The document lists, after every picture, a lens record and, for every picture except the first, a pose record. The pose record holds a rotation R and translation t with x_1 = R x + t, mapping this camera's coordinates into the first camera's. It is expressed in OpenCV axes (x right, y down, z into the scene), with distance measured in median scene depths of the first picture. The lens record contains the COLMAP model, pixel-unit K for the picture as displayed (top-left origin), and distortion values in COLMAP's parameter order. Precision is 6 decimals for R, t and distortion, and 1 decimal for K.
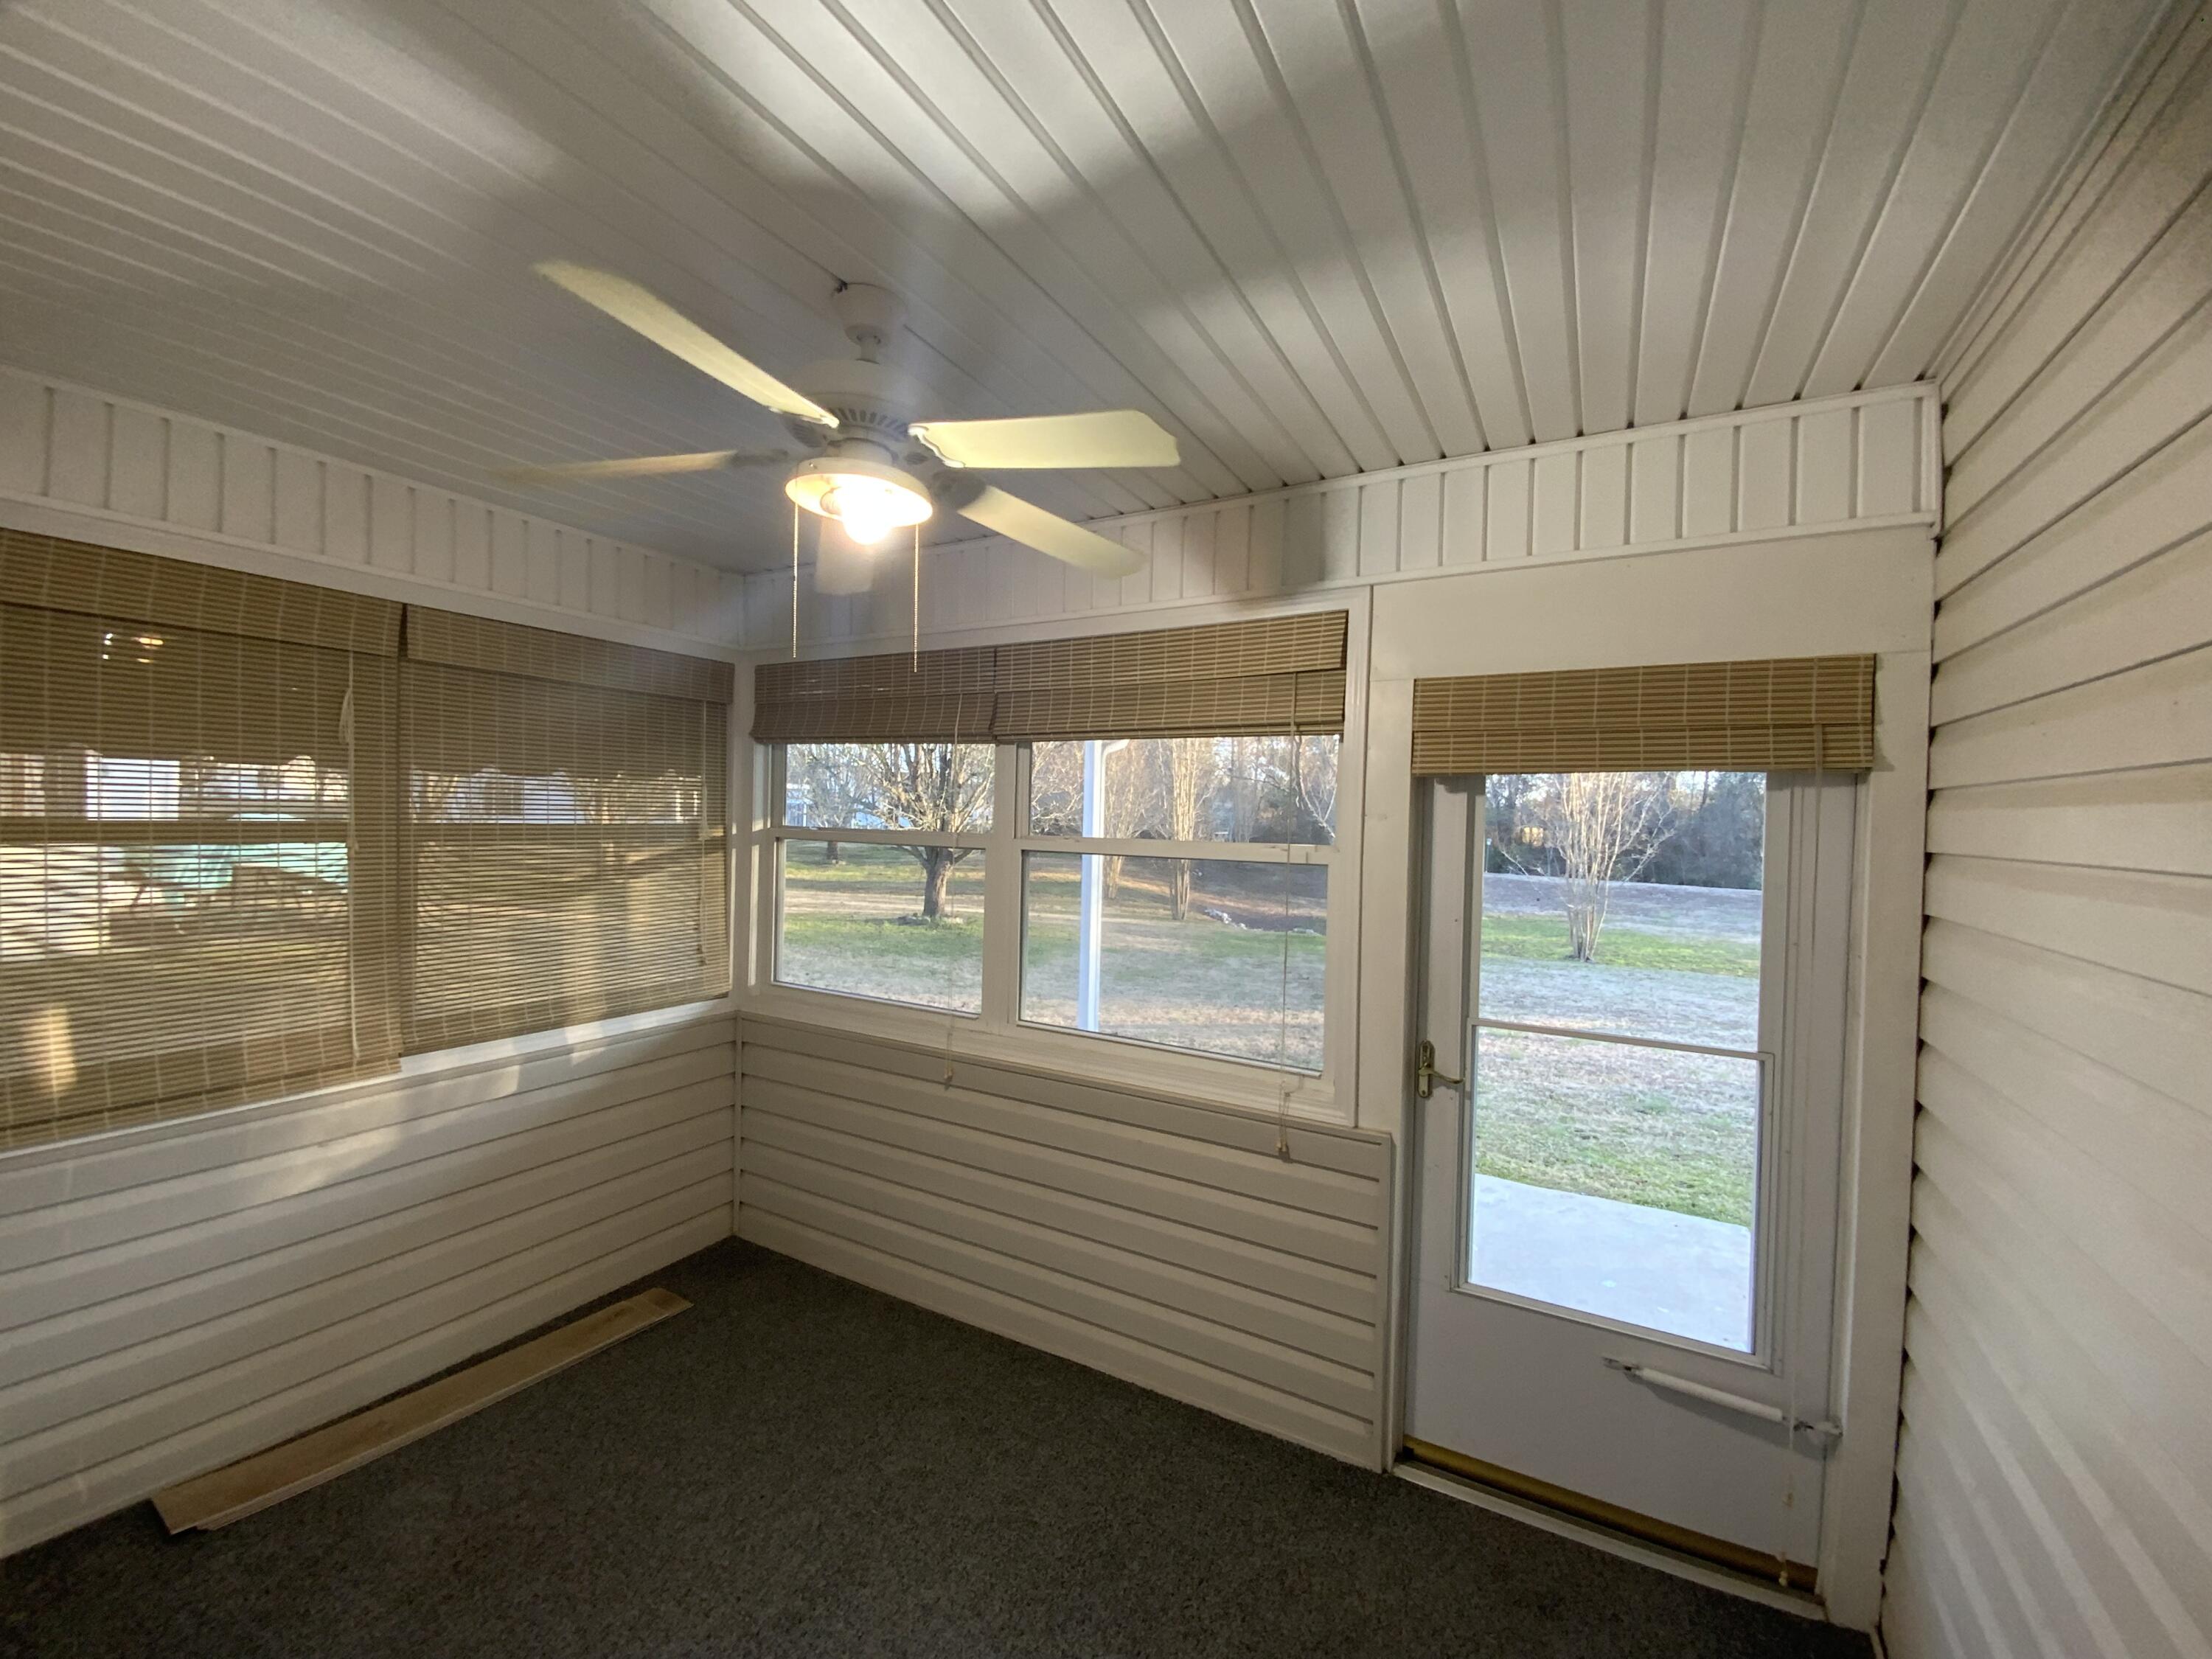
lens RADIAL K [[889.6, 0, 1114.7], [0, 889.6, 829.4], [0, 0, 1]] dist [0.025469, -0.021248]
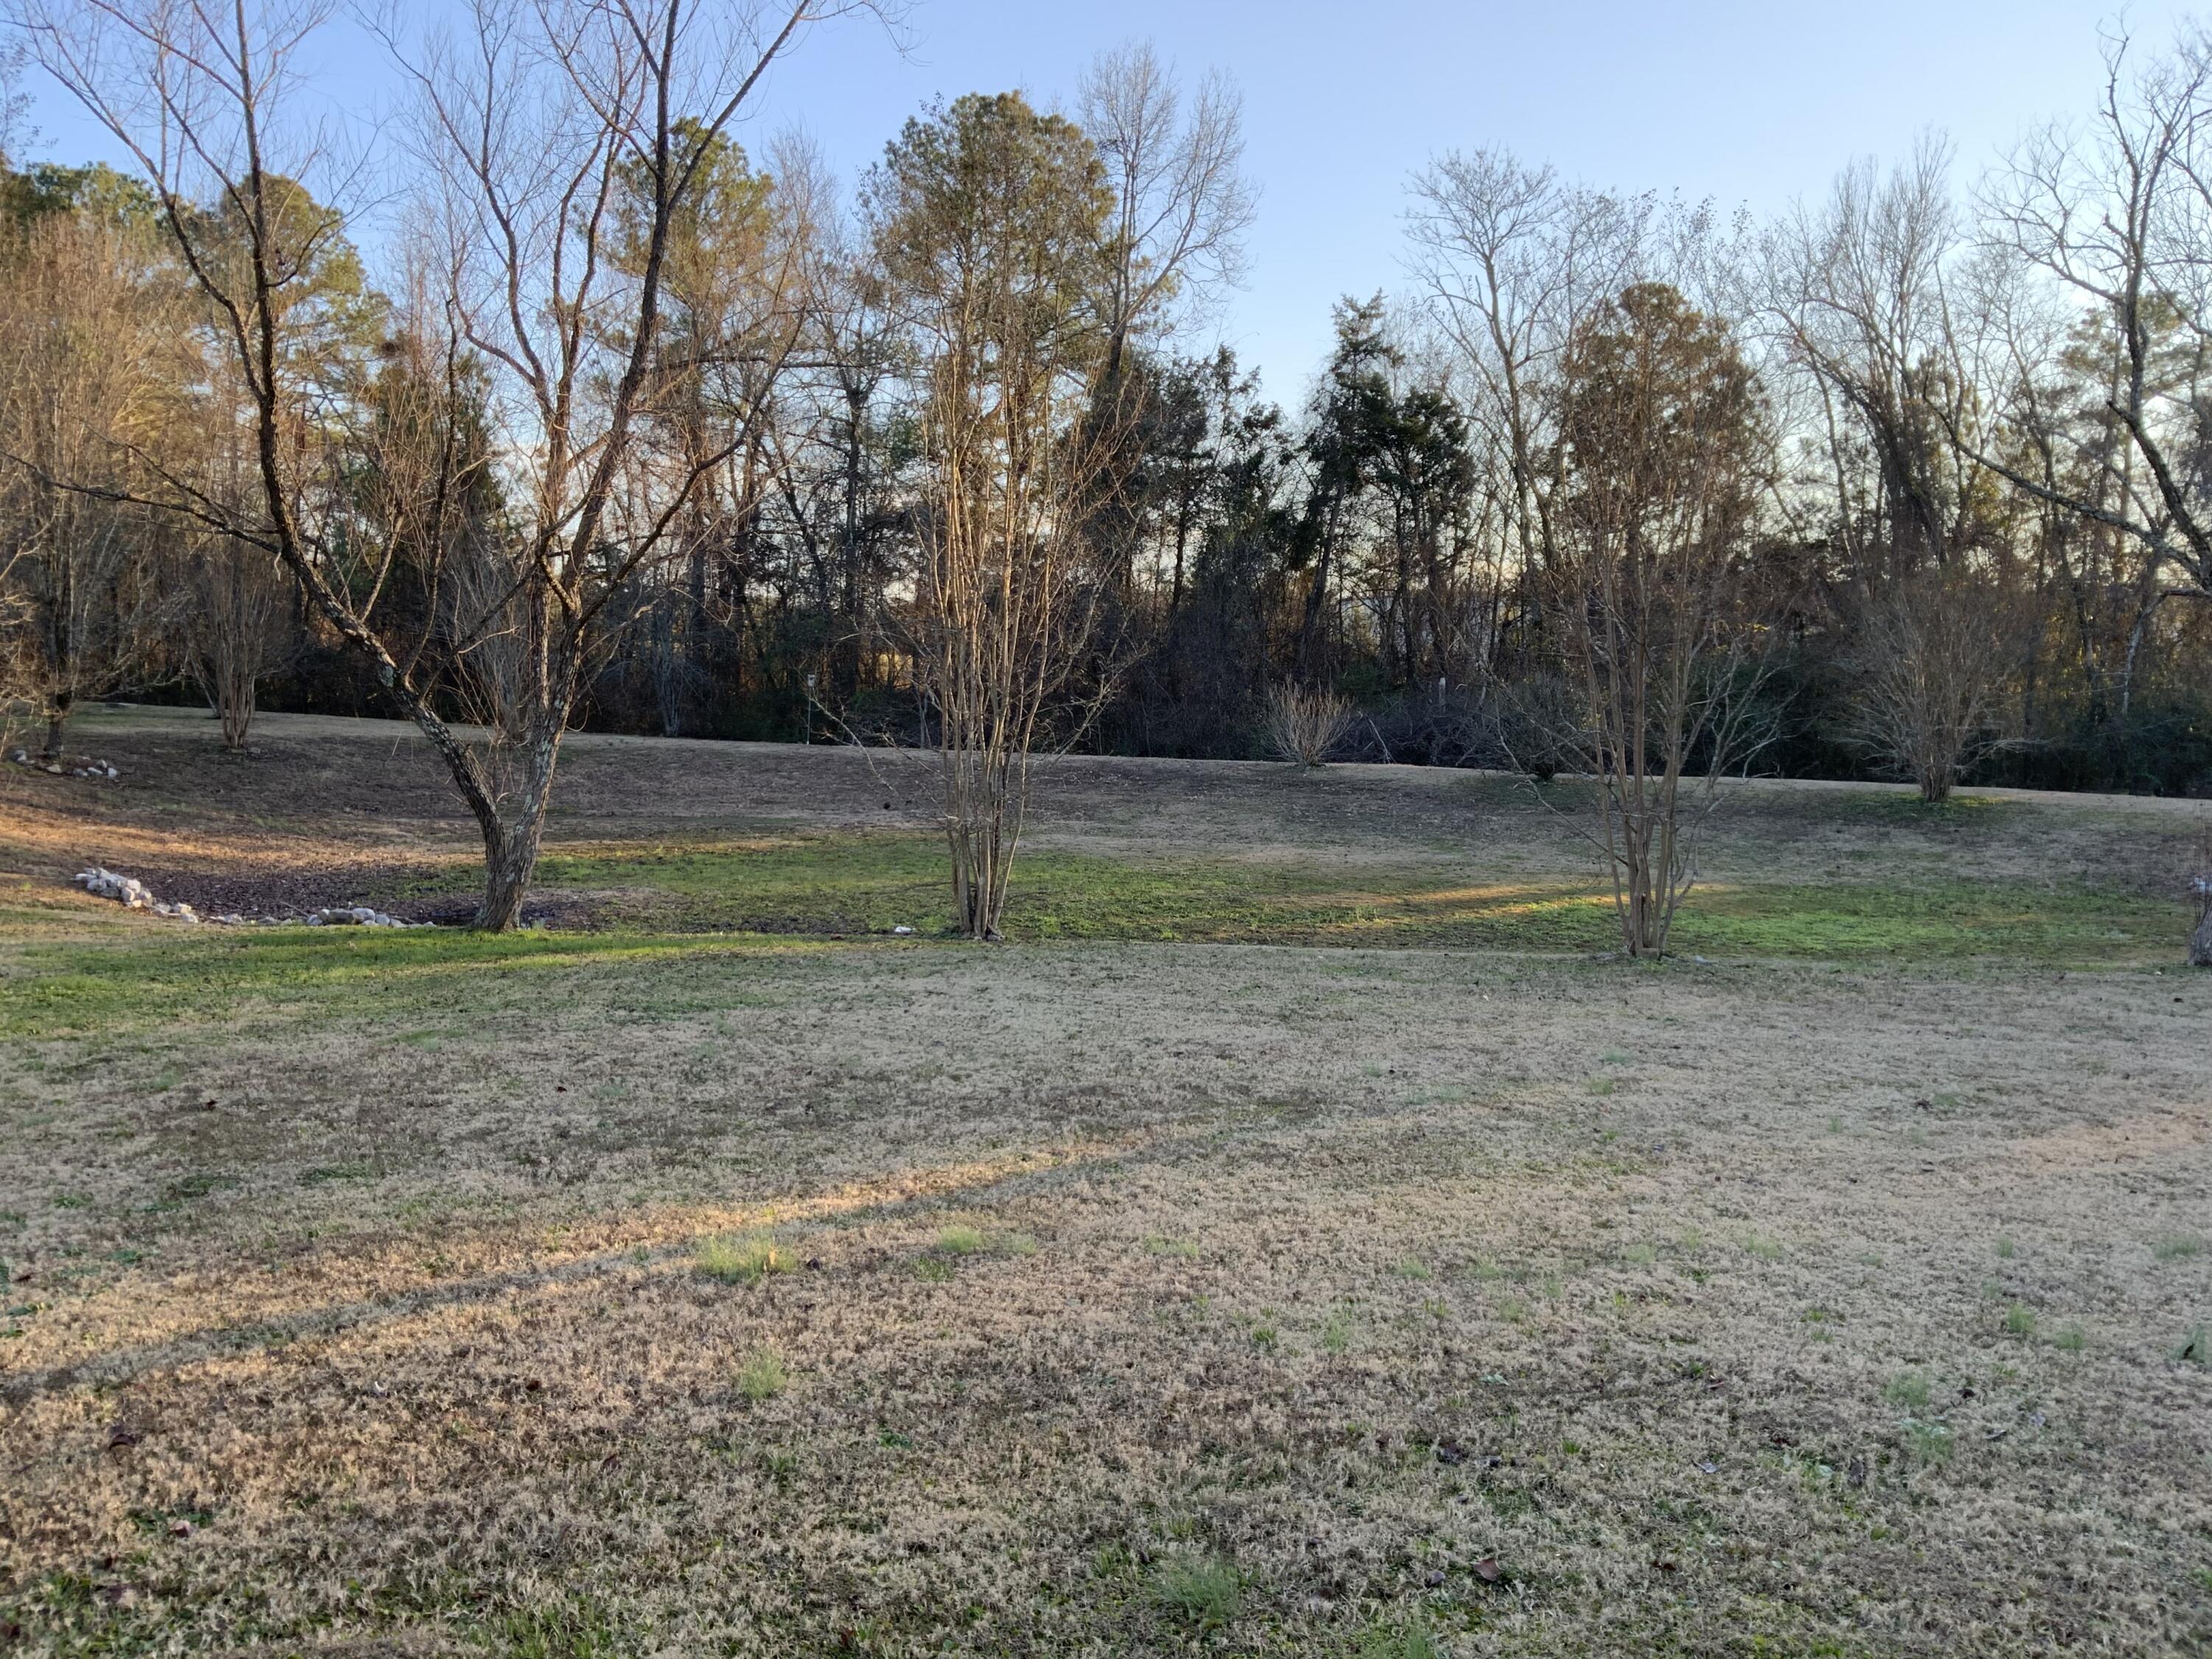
lens RADIAL K [[1843.5, 0, 1106.0], [0, 1843.5, 829.5], [0, 0, 1]] dist [0.057060, -0.099861]
pose [[0.853018, -0.057811, 0.518670, 0.085964], [0.010546, 0.995552, 0.093620, 0.006107], [-0.521776, -0.074390, 0.849833, 0.157112]]
